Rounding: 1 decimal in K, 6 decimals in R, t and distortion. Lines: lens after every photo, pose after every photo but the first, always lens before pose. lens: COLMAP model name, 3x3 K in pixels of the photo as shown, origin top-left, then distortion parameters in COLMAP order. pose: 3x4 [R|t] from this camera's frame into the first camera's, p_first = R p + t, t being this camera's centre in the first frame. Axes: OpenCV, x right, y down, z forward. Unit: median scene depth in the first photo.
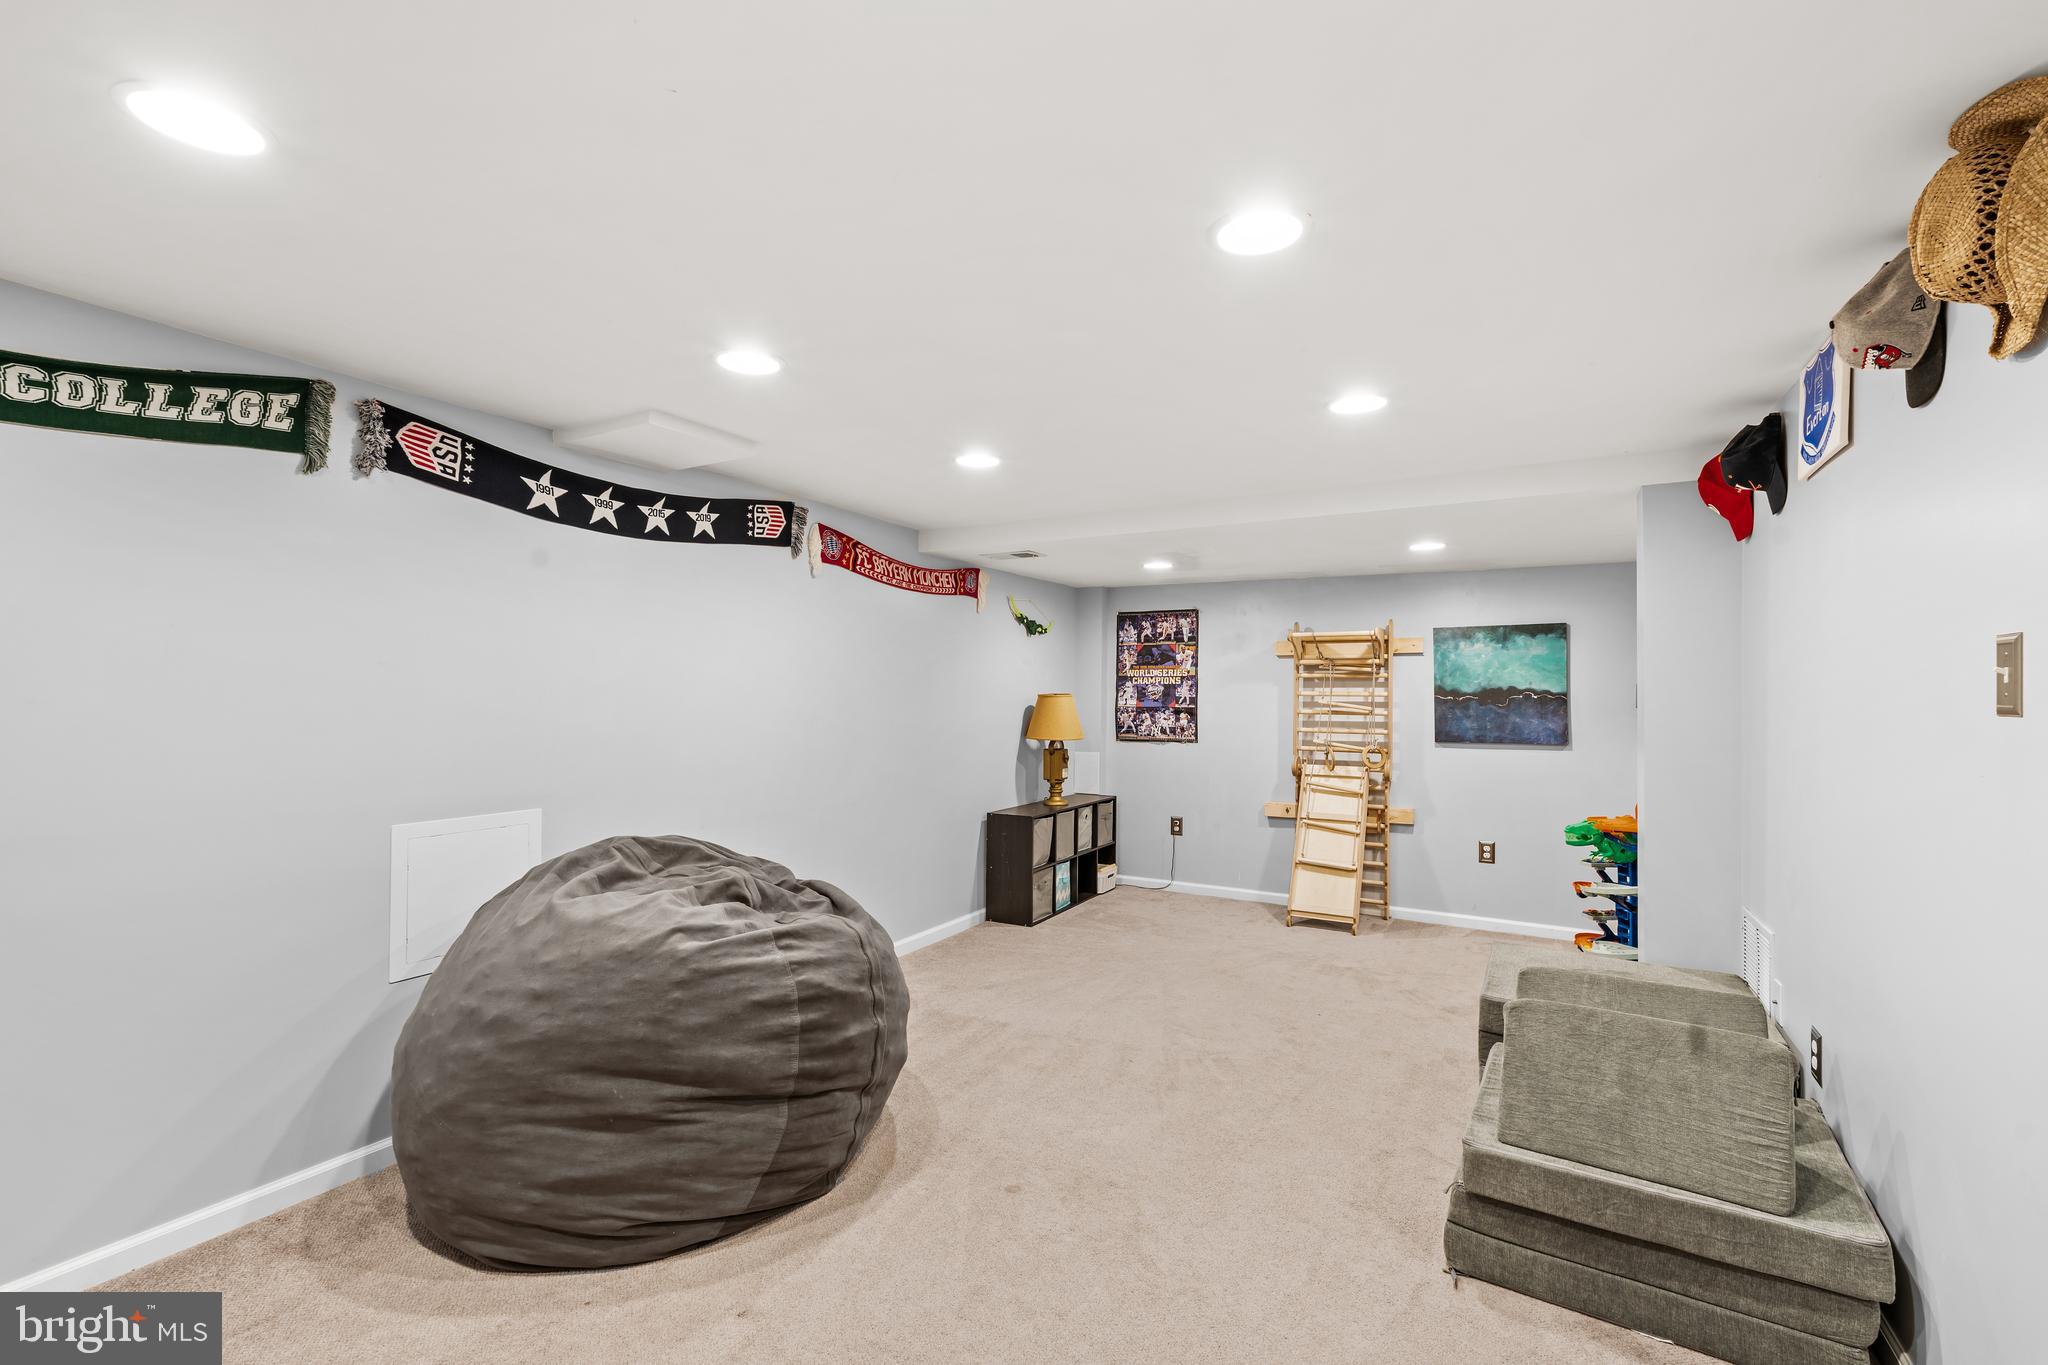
lens RADIAL K [[893.0, 0, 1020.8], [0, 893.0, 689.7], [0, 0, 1]] dist [-0.001527, 0.000549]
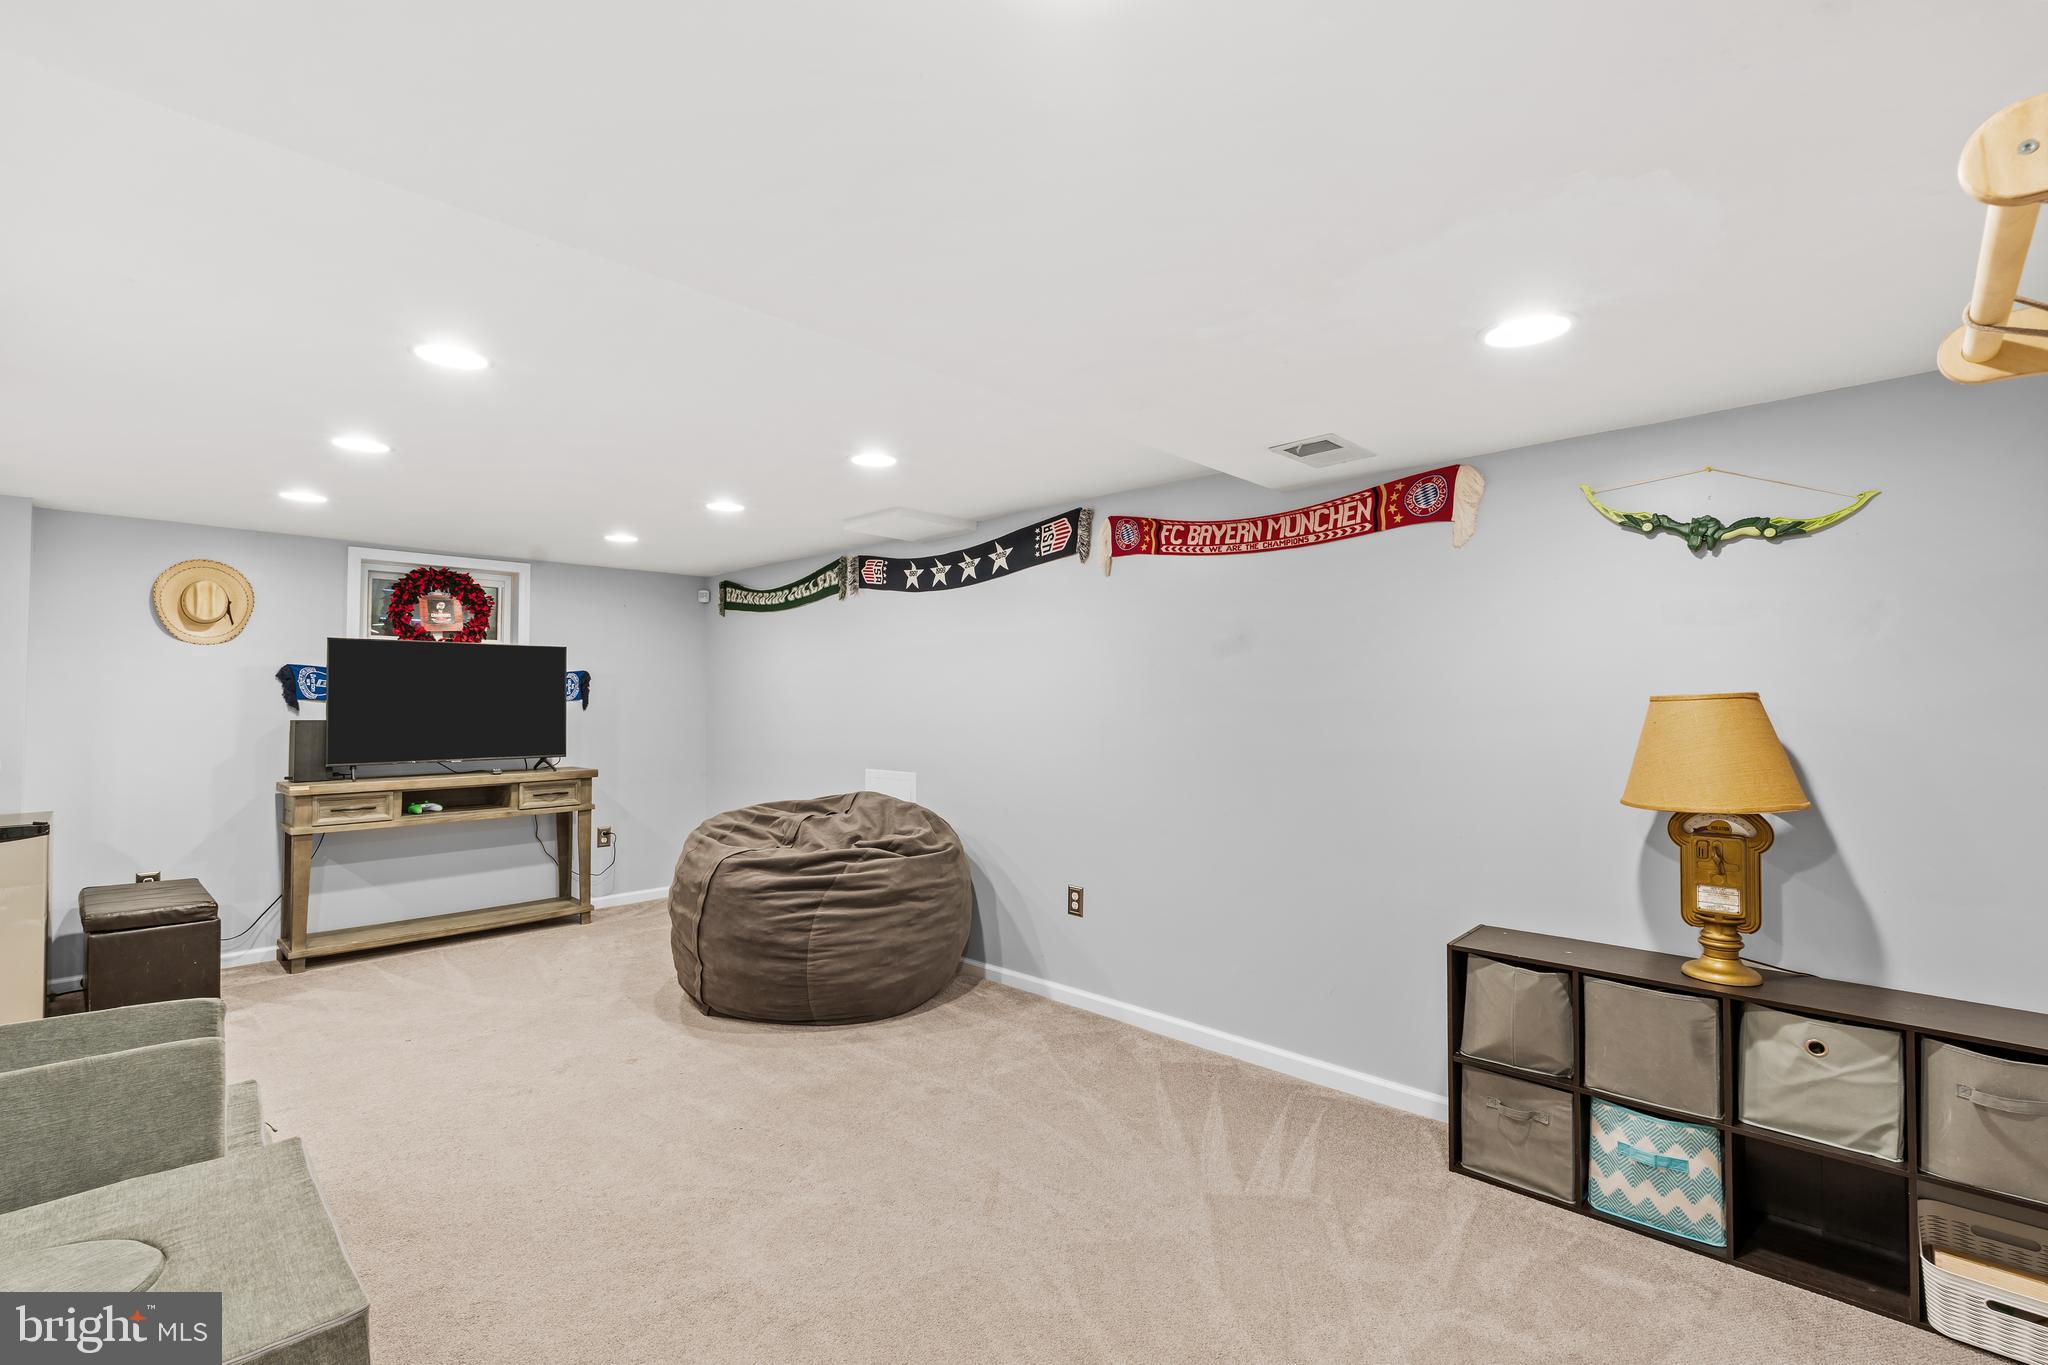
lens RADIAL K [[893.0, 0, 1022.9], [0, 893.0, 687.8], [0, 0, 1]] dist [-0.001527, 0.000549]
pose [[-0.245561, -0.010441, -0.969325, 0.682064], [0.013438, 0.999809, -0.014174, 0.004274], [0.969288, -0.016506, -0.245374, 1.111018]]
